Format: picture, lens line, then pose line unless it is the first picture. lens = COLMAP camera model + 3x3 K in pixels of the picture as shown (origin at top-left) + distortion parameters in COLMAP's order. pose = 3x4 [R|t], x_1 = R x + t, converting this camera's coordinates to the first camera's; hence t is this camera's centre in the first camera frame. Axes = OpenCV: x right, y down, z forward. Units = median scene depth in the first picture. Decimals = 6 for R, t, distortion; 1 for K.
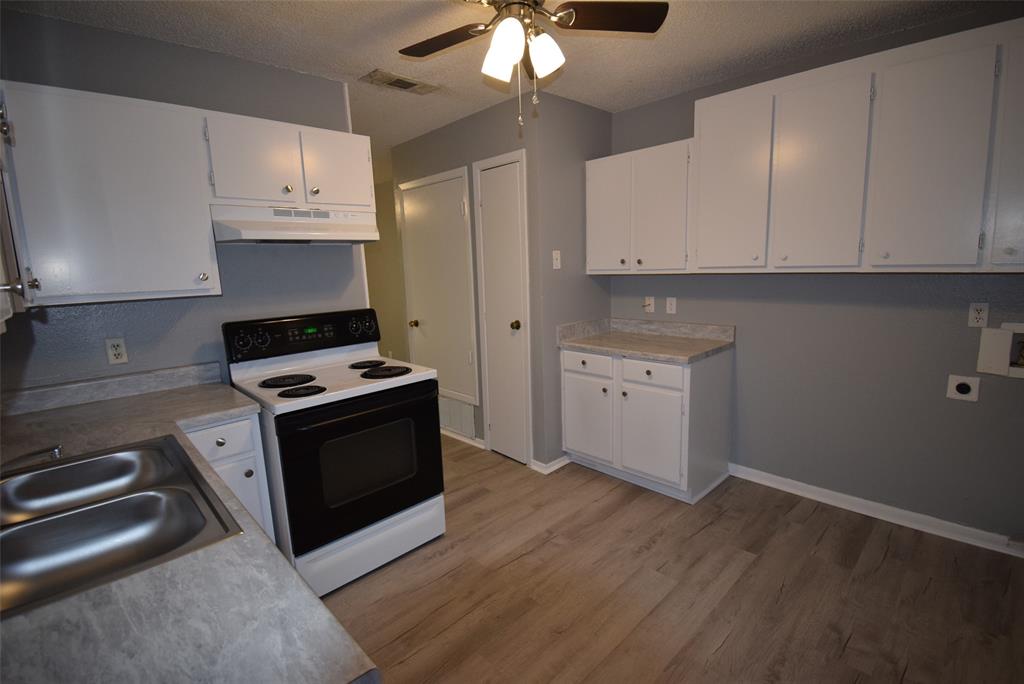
lens RADIAL K [[470.3, 0, 516.1], [0, 470.3, 345.5], [0, 0, 1]] dist [0.021554, -0.029264]
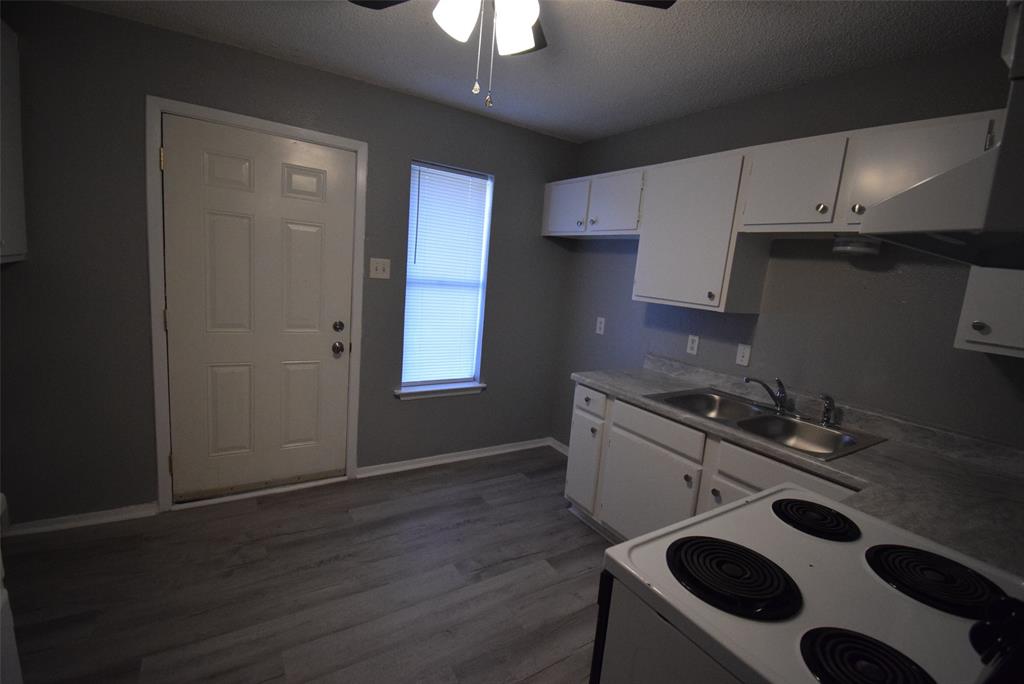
lens RADIAL K [[452.8, 0, 517.0], [0, 452.8, 343.6], [0, 0, 1]] dist [0.018931, -0.025635]
pose [[-0.979200, -0.079450, 0.186695, -0.156150], [-0.013980, 0.944376, 0.328569, -0.258004], [-0.202415, 0.319125, -0.925844, 1.361906]]
